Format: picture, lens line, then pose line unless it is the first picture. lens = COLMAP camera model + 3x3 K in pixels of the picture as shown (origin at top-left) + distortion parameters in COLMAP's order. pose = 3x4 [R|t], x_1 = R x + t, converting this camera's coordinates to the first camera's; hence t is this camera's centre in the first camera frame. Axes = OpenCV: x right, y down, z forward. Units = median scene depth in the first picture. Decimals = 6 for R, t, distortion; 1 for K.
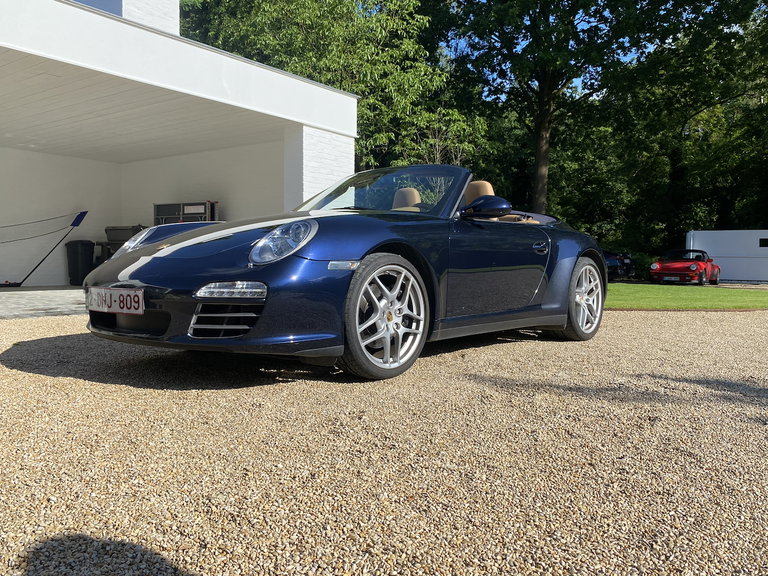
lens RADIAL K [[642.3, 0, 380.7], [0, 642.3, 289.5], [0, 0, 1]] dist [0.004964, -0.007778]
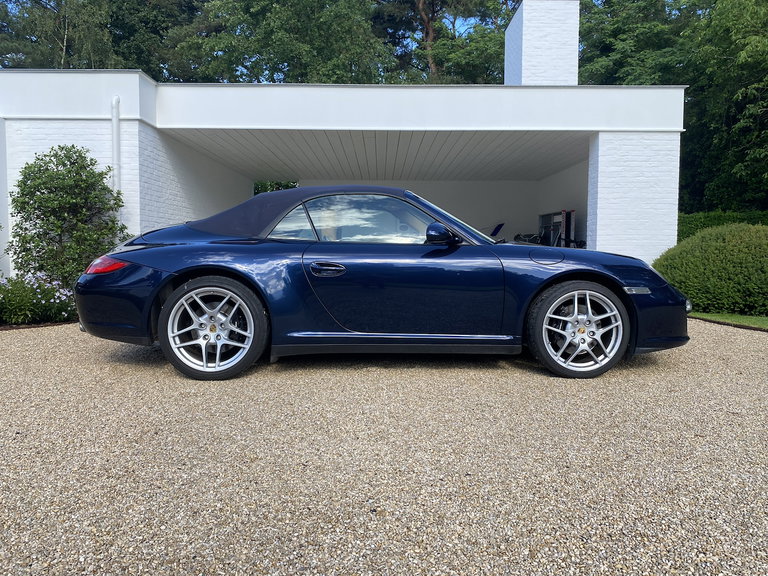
lens RADIAL K [[588.0, 0, 384.2], [0, 588.0, 283.9], [0, 0, 1]] dist [0.001401, -0.000153]
pose [[0.603009, 0.033142, -0.797046, 0.317083], [-0.030472, 0.999364, 0.018501, -0.020755], [0.797153, 0.013131, 0.603635, 0.141937]]
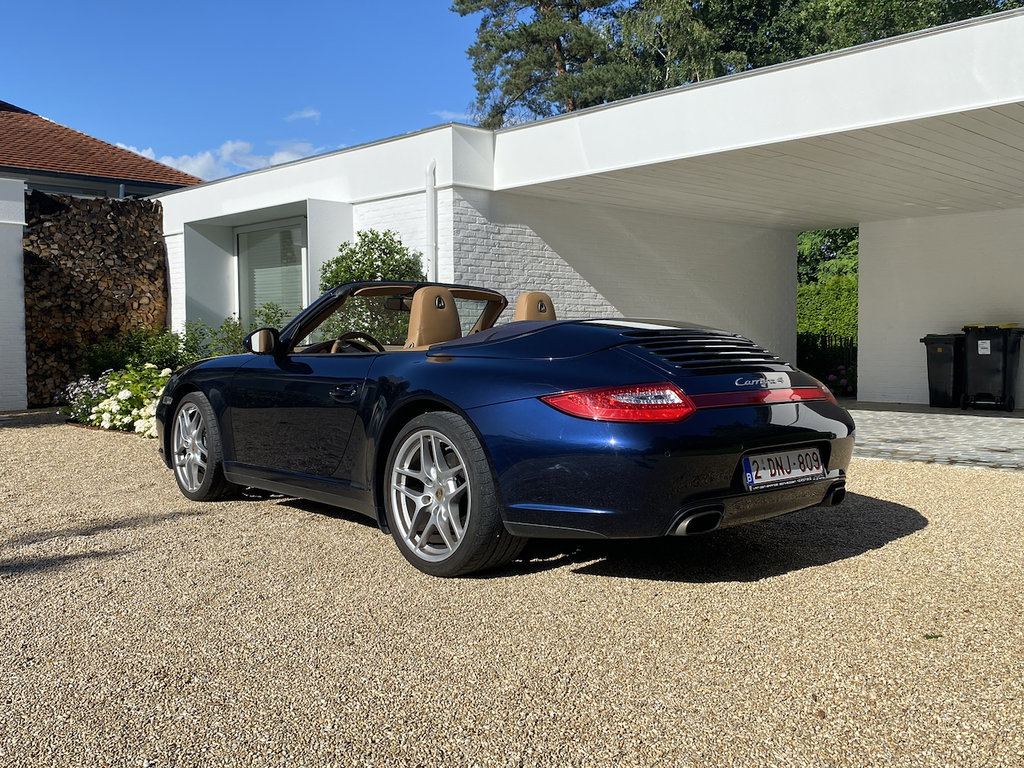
lens RADIAL K [[965.5, 0, 502.8], [0, 965.5, 387.8], [0, 0, 1]] dist [0.066042, -0.159891]
pose [[-0.157496, 0.033212, -0.986961, 0.448120], [-0.035447, 0.998600, 0.039260, -0.042210], [0.986883, 0.041168, -0.156098, 0.492950]]
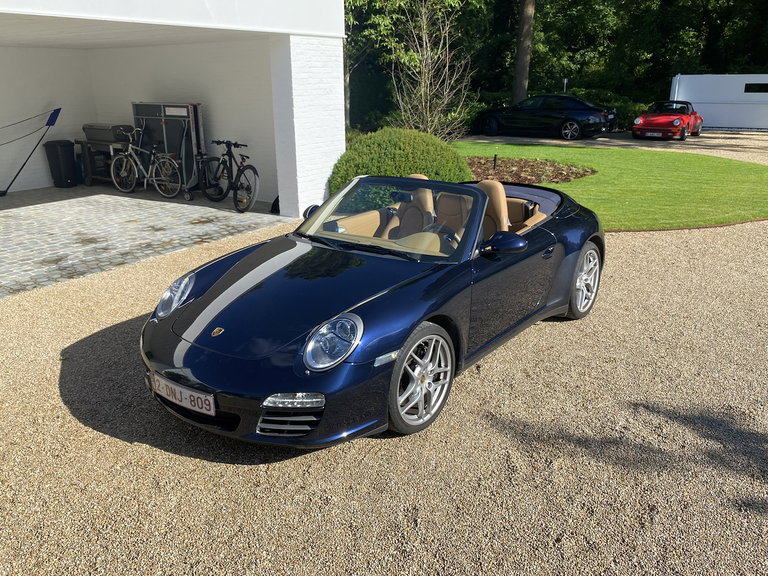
lens RADIAL K [[645.4, 0, 378.5], [0, 645.4, 288.5], [0, 0, 1]] dist [-0.003087, -0.007020]
pose [[0.998949, -0.030973, 0.033779, -0.026428], [0.020869, 0.963631, 0.266418, -0.112303], [-0.040803, -0.265434, 0.963265, -0.012259]]
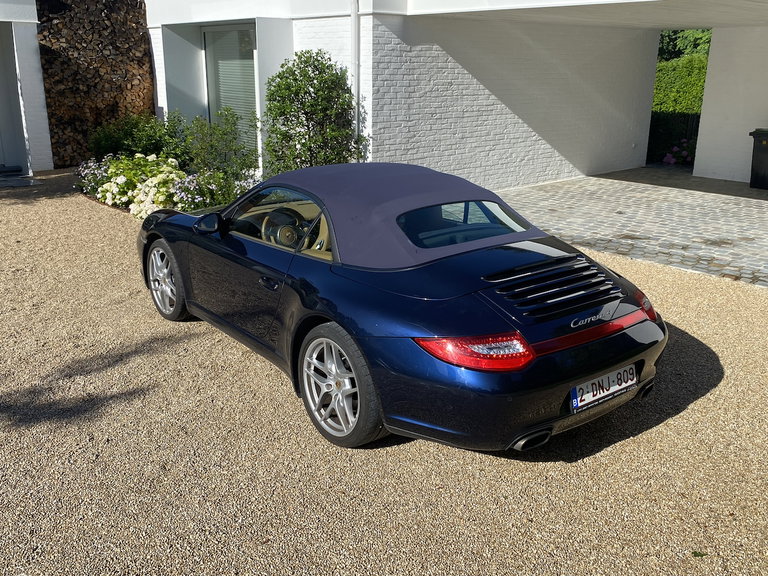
lens RADIAL K [[726.9, 0, 381.3], [0, 726.9, 288.3], [0, 0, 1]] dist [0.006053, -0.013440]
pose [[-0.212784, 0.274075, -0.937873, 0.416411], [-0.049058, 0.955647, 0.290400, -0.127958], [0.975867, 0.107803, -0.189901, 0.497339]]
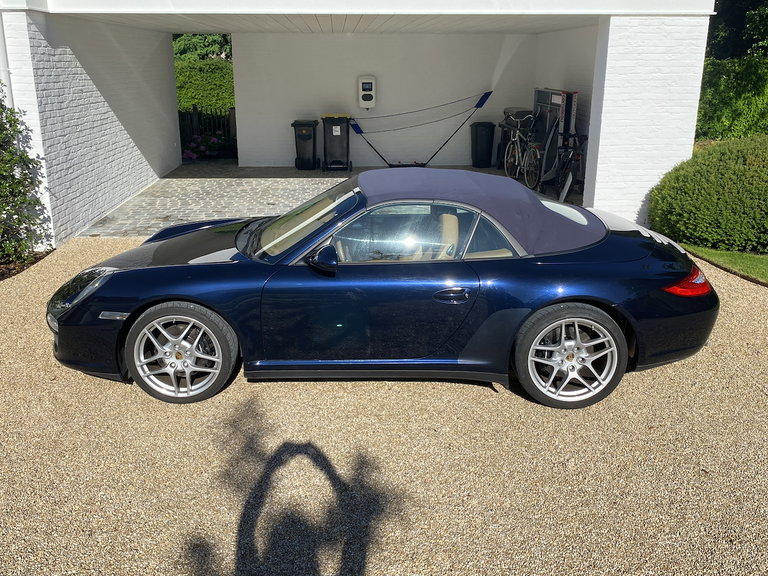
lens RADIAL K [[725.9, 0, 375.6], [0, 725.9, 285.5], [0, 0, 1]] dist [0.004028, -0.009230]
pose [[0.639852, 0.212137, -0.738639, 0.330615], [-0.024222, 0.966235, 0.256520, -0.119468], [0.768117, -0.146243, 0.623386, 0.123893]]
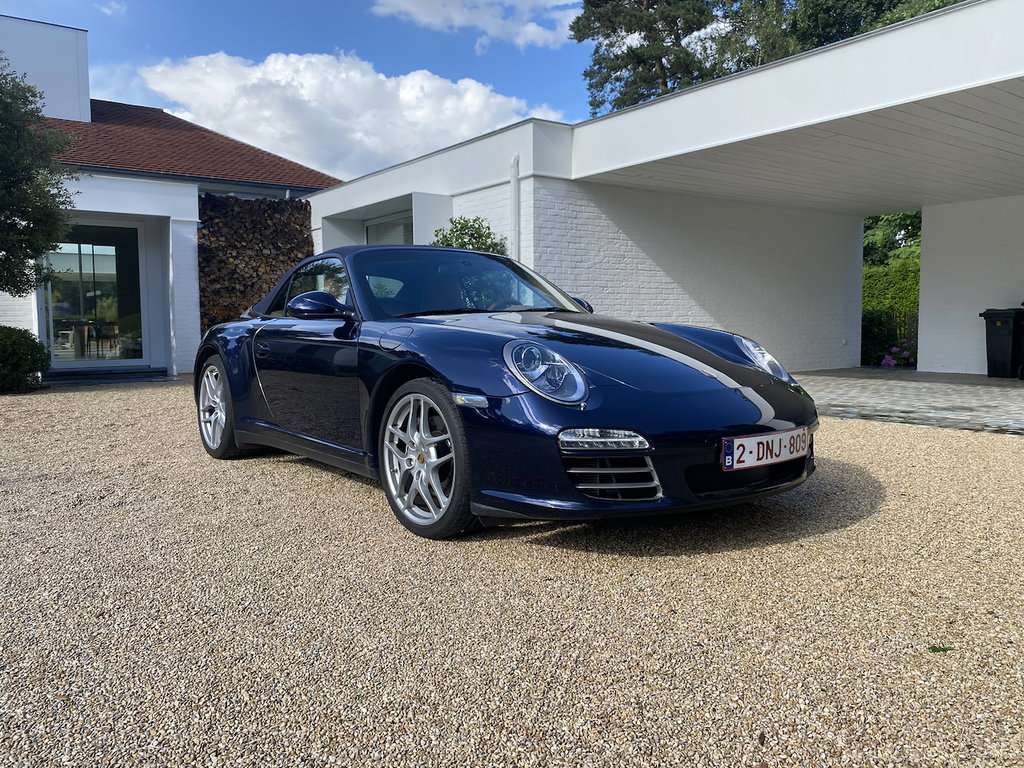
lens RADIAL K [[781.7, 0, 513.7], [0, 781.7, 383.6], [0, 0, 1]] dist [0.043280, -0.072698]
pose [[-0.292252, 0.061582, -0.954357, 0.366765], [-0.036209, 0.996497, 0.075390, -0.037960], [0.955656, 0.056589, -0.288998, 0.524845]]
